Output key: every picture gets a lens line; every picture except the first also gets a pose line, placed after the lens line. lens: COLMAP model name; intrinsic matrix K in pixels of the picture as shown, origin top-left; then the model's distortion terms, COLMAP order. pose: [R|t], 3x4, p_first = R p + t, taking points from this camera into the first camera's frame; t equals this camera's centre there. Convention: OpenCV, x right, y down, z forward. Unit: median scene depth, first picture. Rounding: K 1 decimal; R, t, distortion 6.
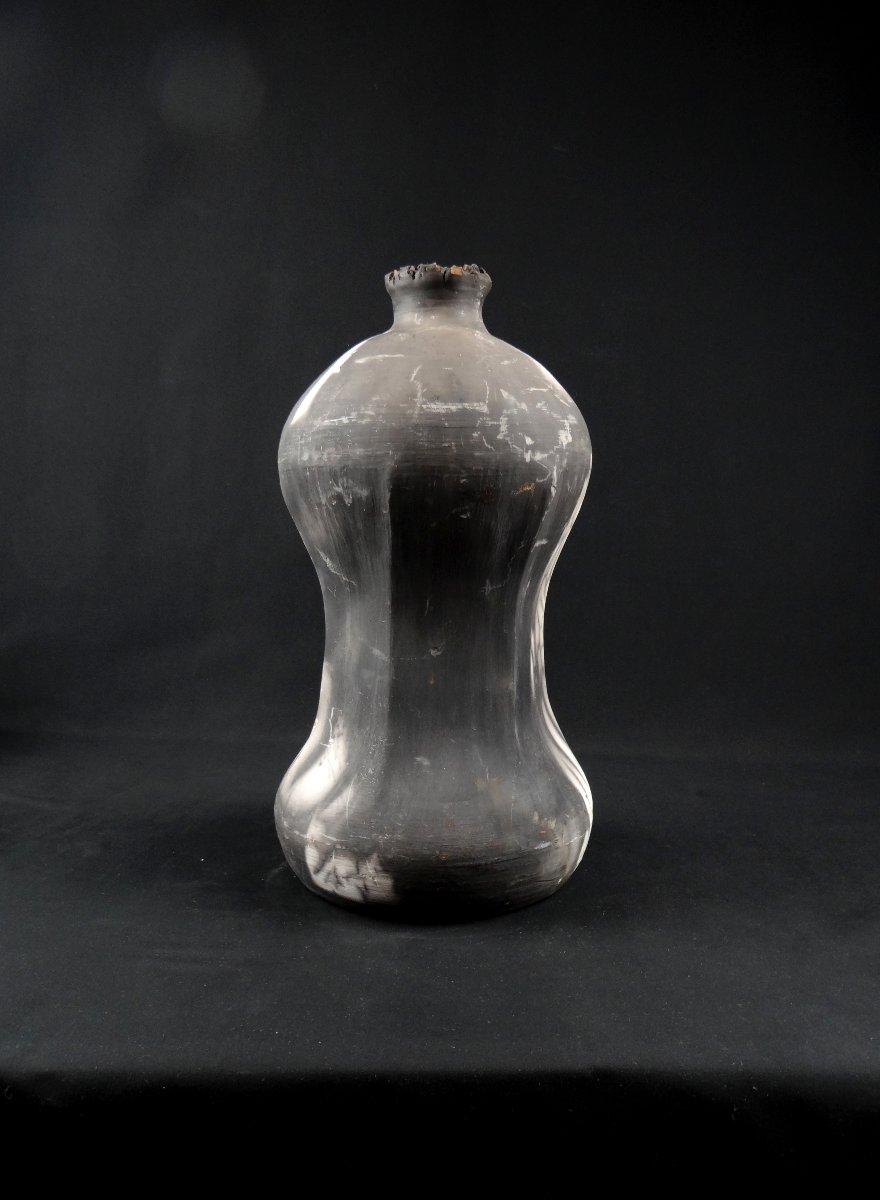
lens RADIAL K [[975.2, 0, 440.0], [0, 975.2, 600.0], [0, 0, 1]] dist [-0.006878, -0.003538]
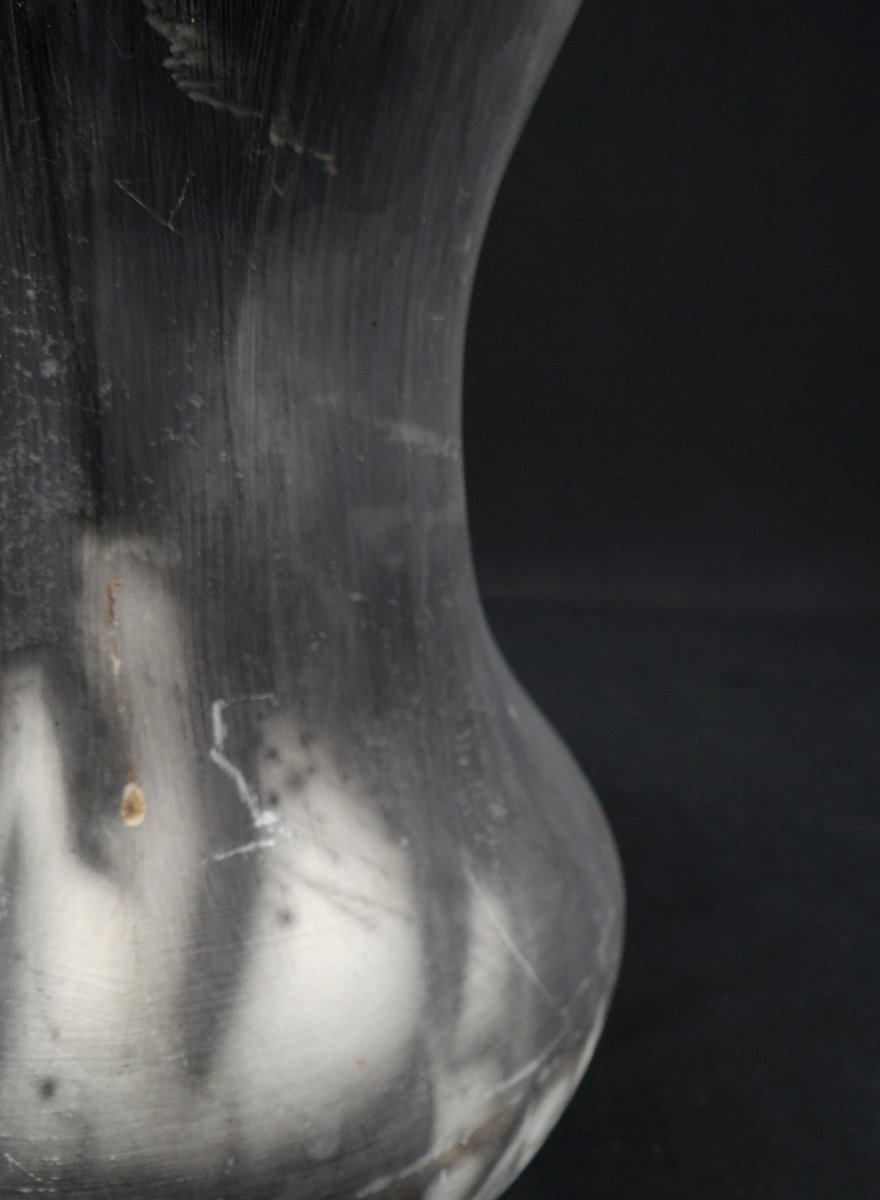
lens RADIAL K [[975.2, 0, 440.0], [0, 975.2, 600.0], [0, 0, 1]] dist [-0.006878, -0.003538]
pose [[0.164460, -0.296629, 0.940725, -0.342780], [0.080859, 0.954556, 0.286854, 0.019163], [-0.983064, 0.028890, 0.180972, 0.941558]]
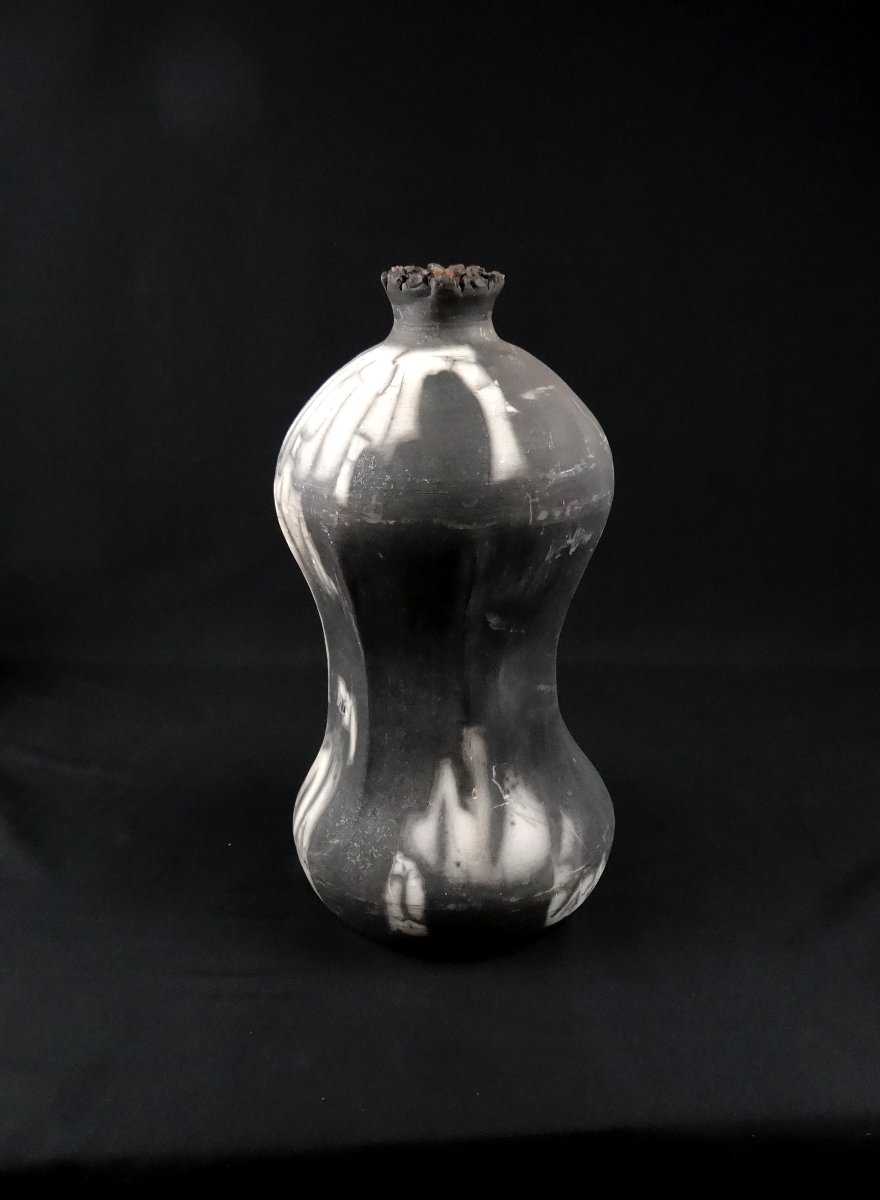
lens RADIAL K [[975.2, 0, 440.0], [0, 975.2, 600.0], [0, 0, 1]] dist [-0.006878, -0.003538]
pose [[0.226799, -0.332330, 0.915488, -0.965346], [0.123484, 0.942209, 0.311439, -0.351719], [-0.966082, 0.042414, 0.254729, 0.844610]]
